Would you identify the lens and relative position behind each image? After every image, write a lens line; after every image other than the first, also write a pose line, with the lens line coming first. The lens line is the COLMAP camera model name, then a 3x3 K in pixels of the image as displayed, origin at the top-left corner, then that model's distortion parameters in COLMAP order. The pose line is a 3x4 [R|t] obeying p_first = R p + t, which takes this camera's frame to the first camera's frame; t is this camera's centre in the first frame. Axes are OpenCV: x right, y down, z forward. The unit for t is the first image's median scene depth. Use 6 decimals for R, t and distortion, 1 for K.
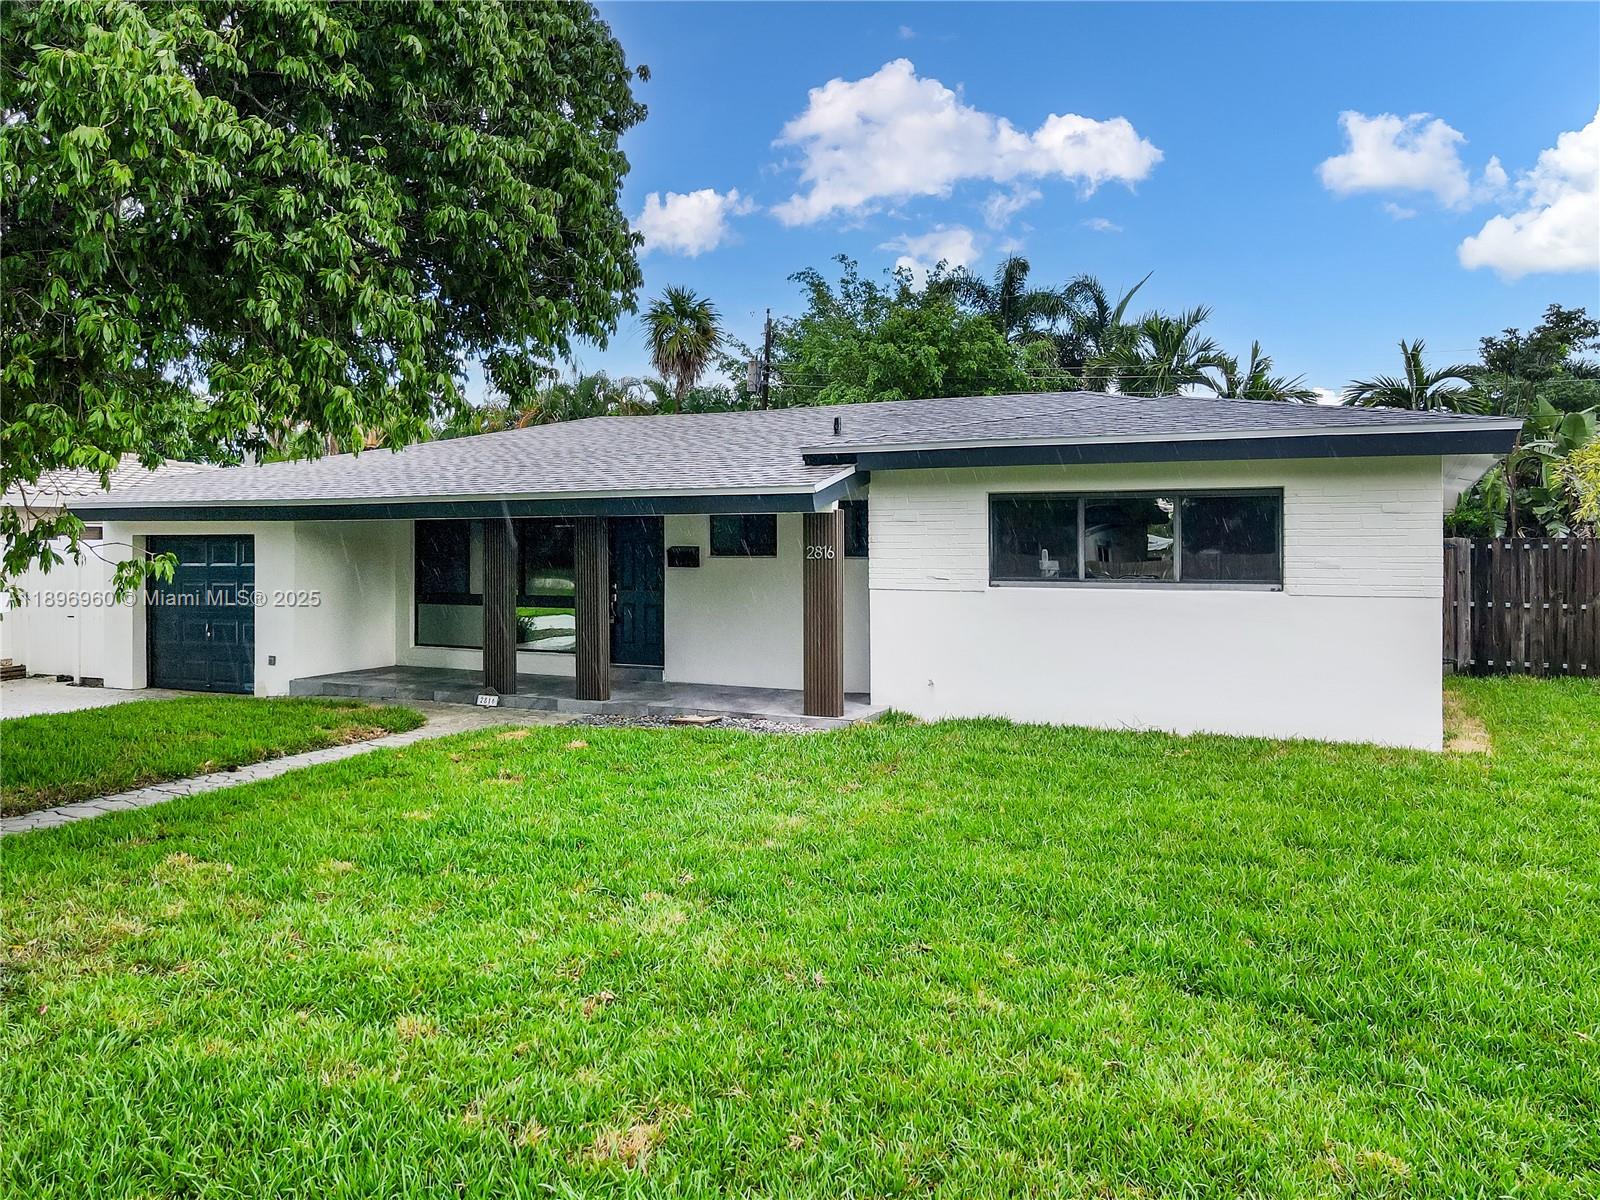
lens RADIAL K [[1123.6, 0, 799.2], [0, 1123.6, 555.3], [0, 0, 1]] dist [0.006937, 0.005194]
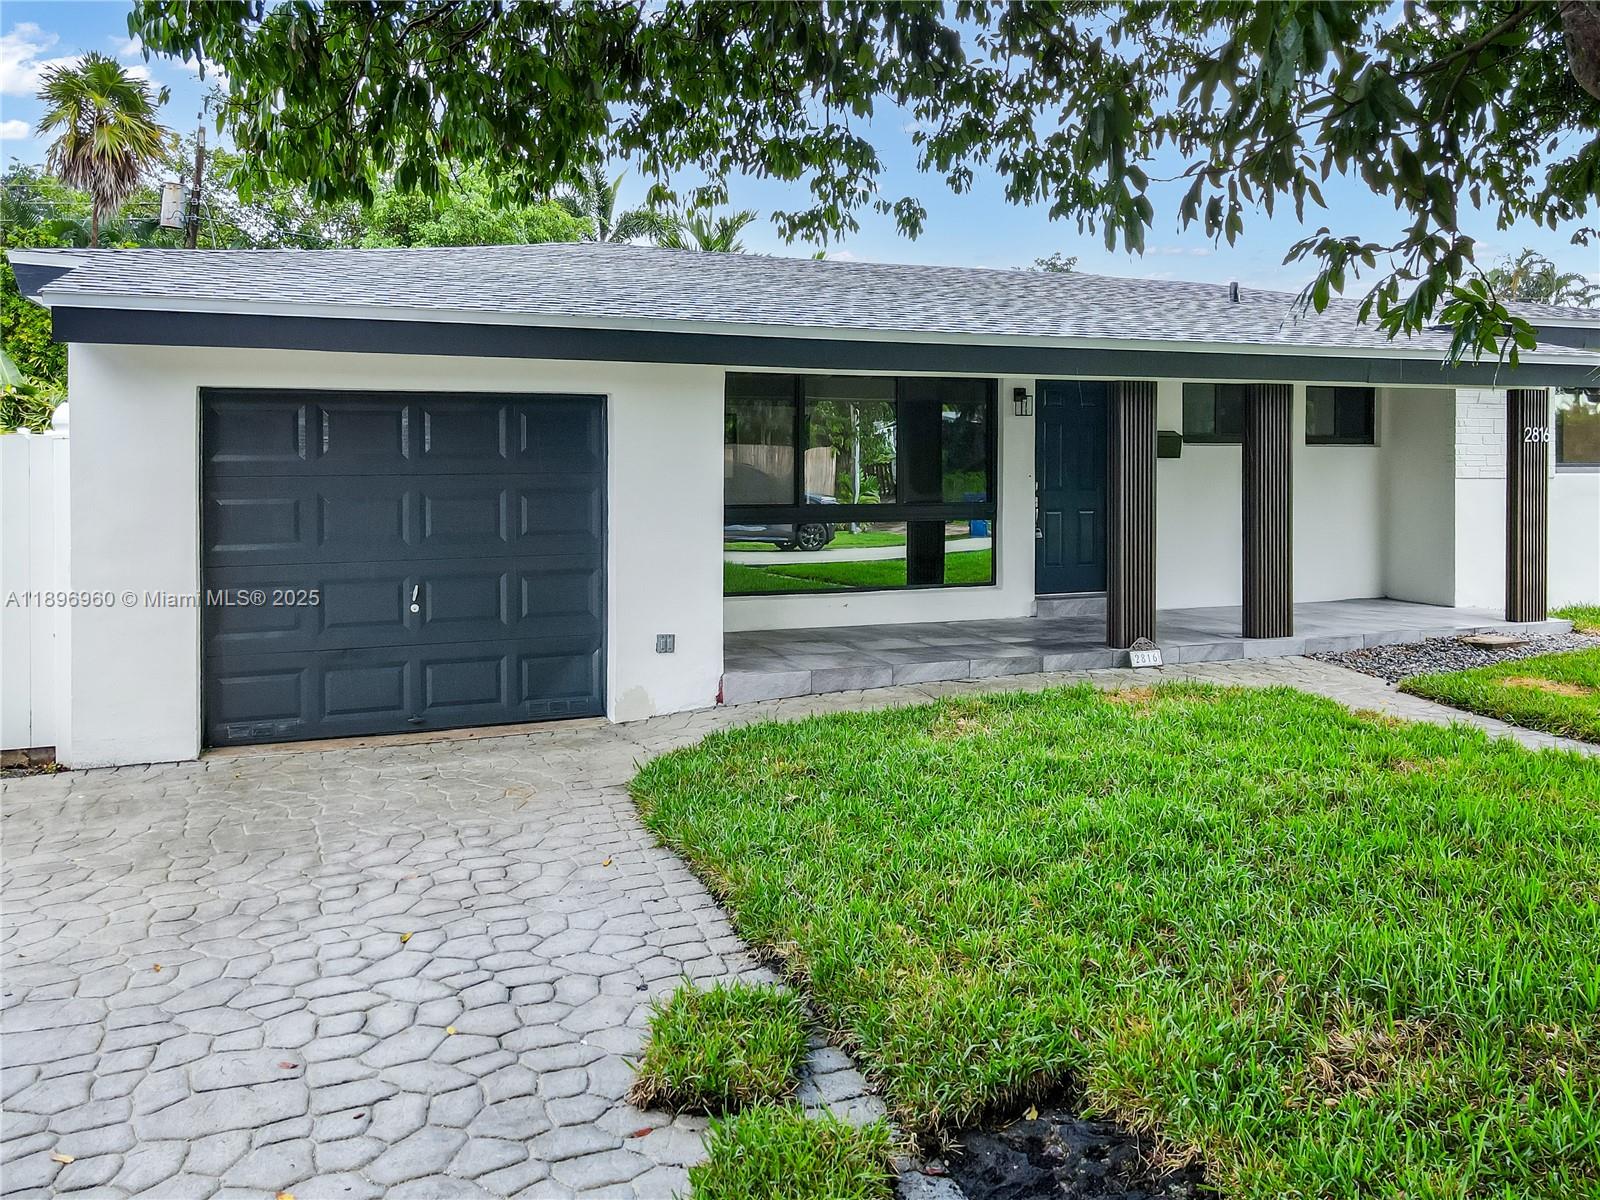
lens RADIAL K [[1151.5, 0, 816.7], [0, 1151.5, 468.1], [0, 0, 1]] dist [0.002662, 0.006618]
pose [[0.710661, -0.006815, 0.703501, -0.867318], [0.004343, 0.999977, 0.005299, 0.012325], [-0.703521, -0.000710, 0.710674, 0.654669]]
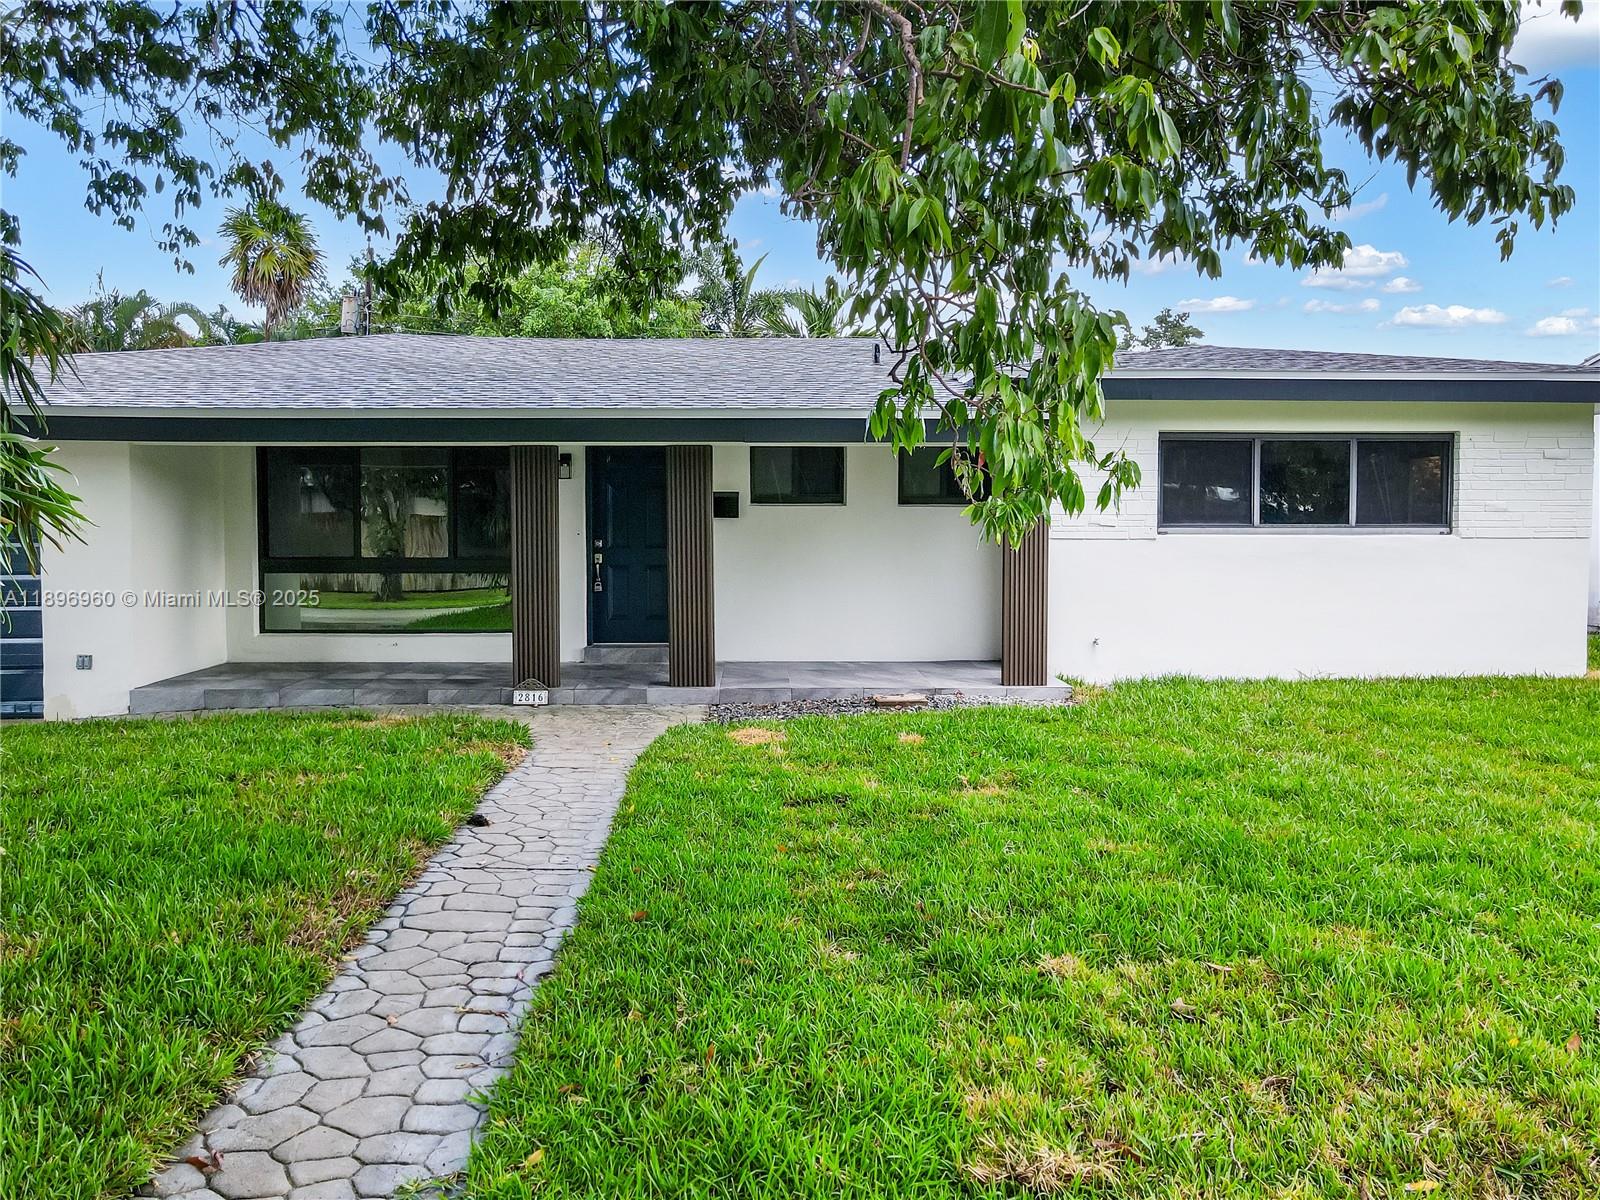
lens RADIAL K [[1140.6, 0, 854.1], [0, 1140.6, 596.4], [0, 0, 1]] dist [-0.000635, 0.000620]
pose [[0.889821, -0.027735, 0.455466, -0.397408], [0.002590, 0.998442, 0.055738, 0.021722], [-0.456302, -0.048417, 0.888507, 0.236105]]
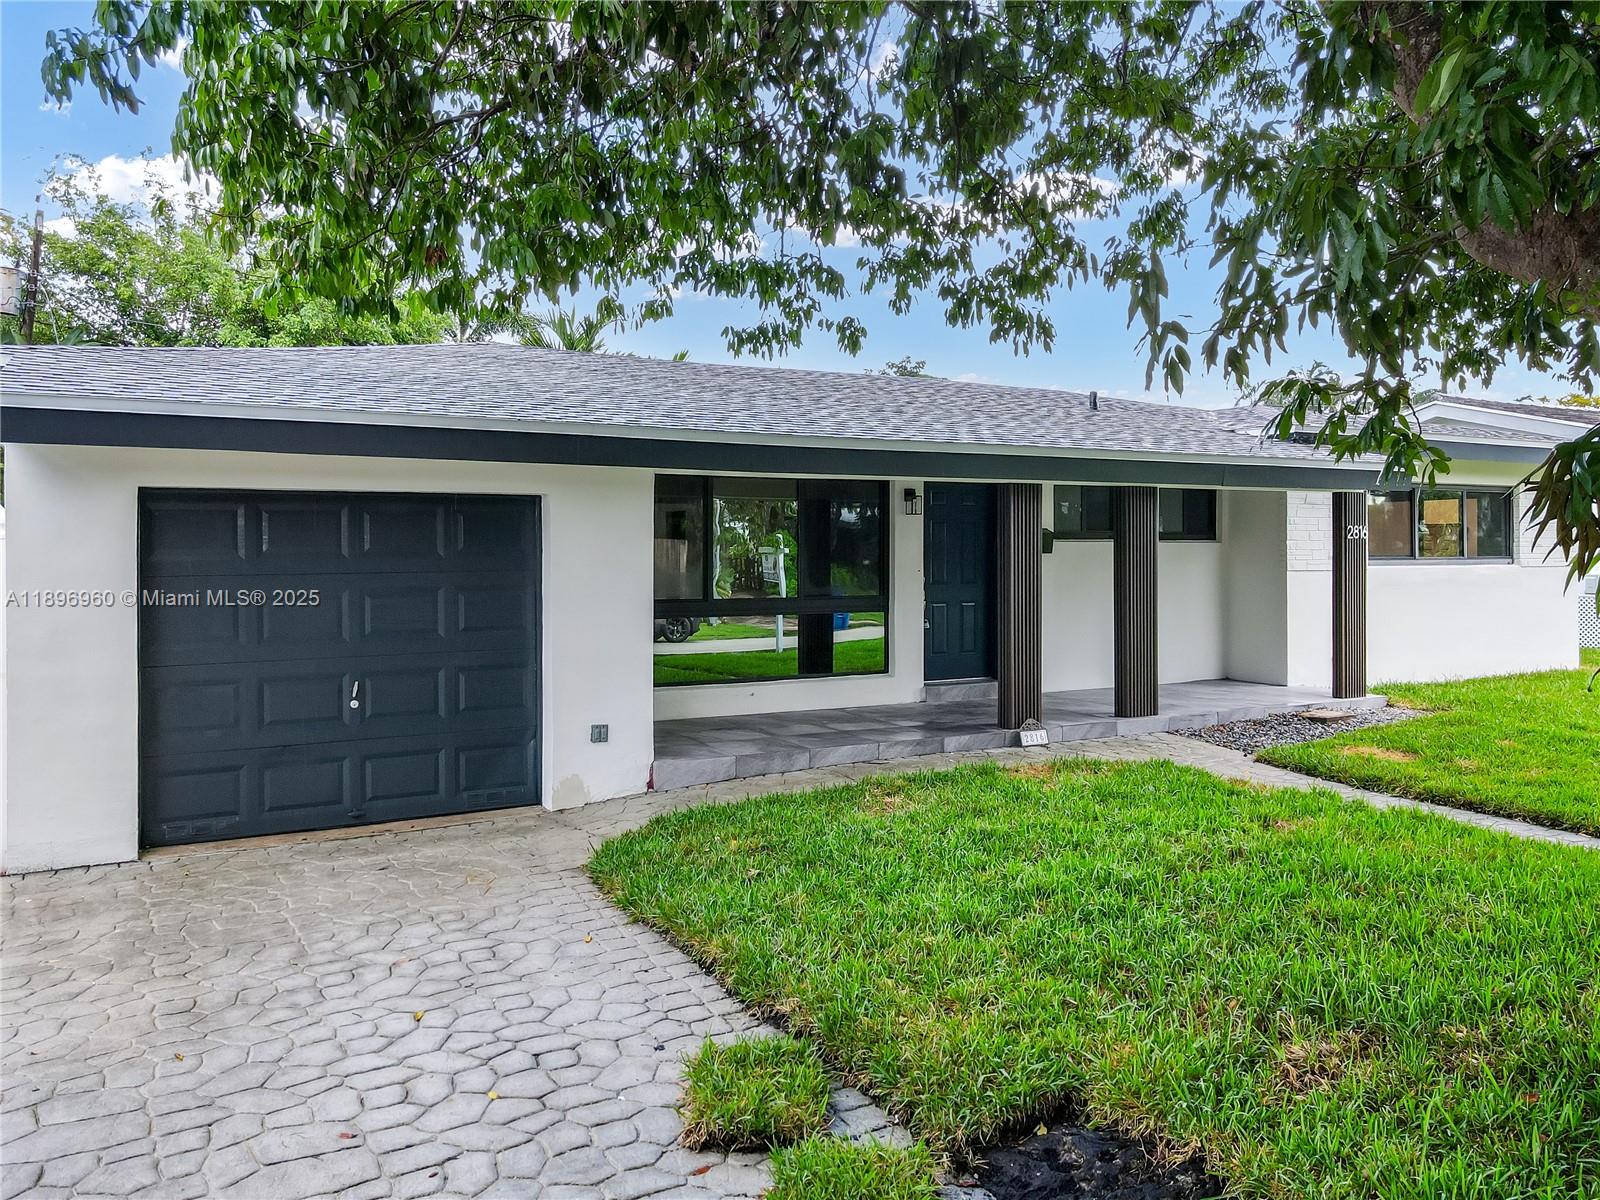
lens RADIAL K [[1123.6, 0, 799.2], [0, 1123.6, 555.3], [0, 0, 1]] dist [0.006937, 0.005194]
pose [[0.617294, -0.005100, 0.786716, -0.915714], [0.007061, 0.999975, 0.000943, 0.009735], [-0.786701, 0.004973, 0.617315, 0.672217]]
